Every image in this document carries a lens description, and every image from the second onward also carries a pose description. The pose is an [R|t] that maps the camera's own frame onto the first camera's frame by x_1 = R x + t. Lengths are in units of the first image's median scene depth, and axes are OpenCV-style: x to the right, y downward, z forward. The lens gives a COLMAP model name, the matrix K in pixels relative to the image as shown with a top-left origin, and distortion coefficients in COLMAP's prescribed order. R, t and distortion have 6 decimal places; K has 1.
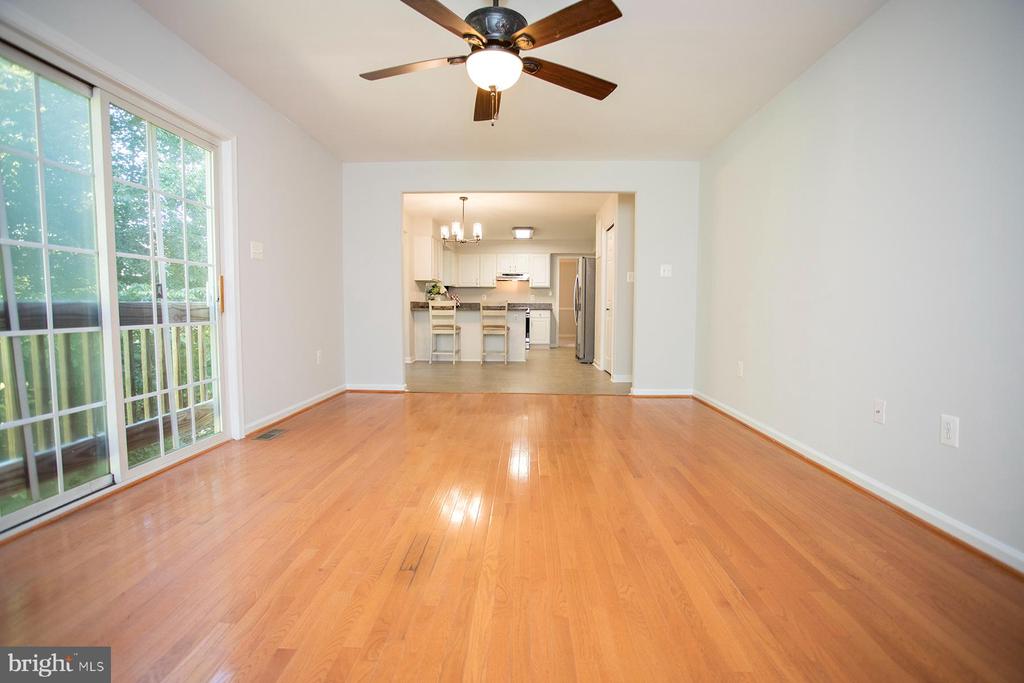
lens RADIAL K [[499.0, 0, 512.0], [0, 499.0, 341.5], [0, 0, 1]] dist [0.000784, 0.000285]
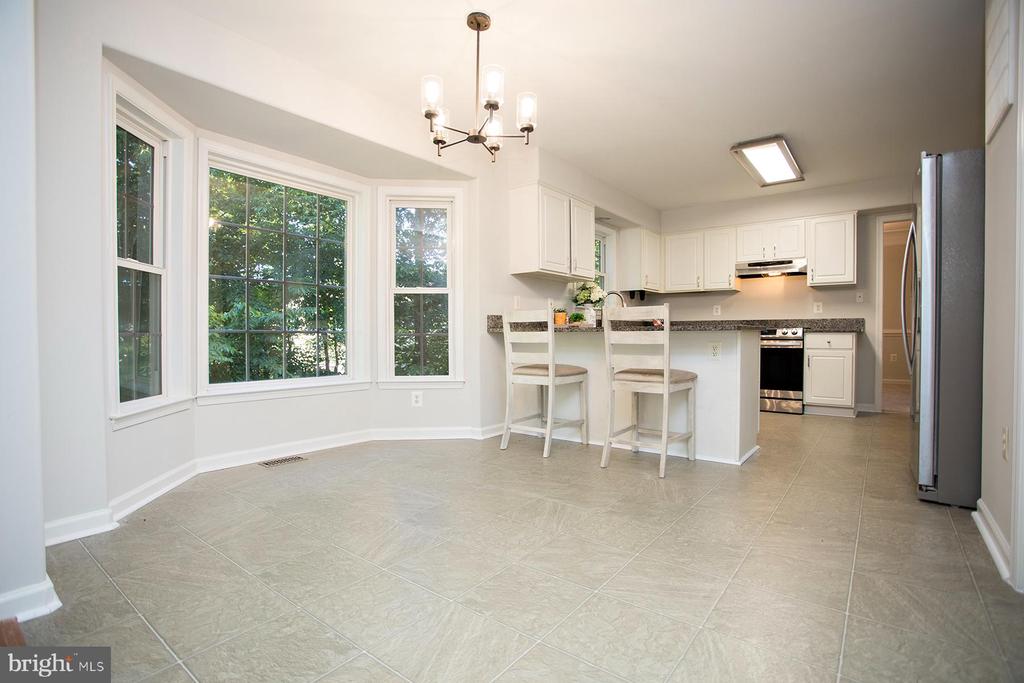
lens RADIAL K [[484.3, 0, 512.0], [0, 484.3, 341.5], [0, 0, 1]] dist [-0.046787, 0.000186]
pose [[0.810270, 0.007716, -0.586006, 0.073865], [-0.036472, 0.998639, -0.037282, -0.026834], [0.584921, 0.051582, 0.809449, 0.458870]]
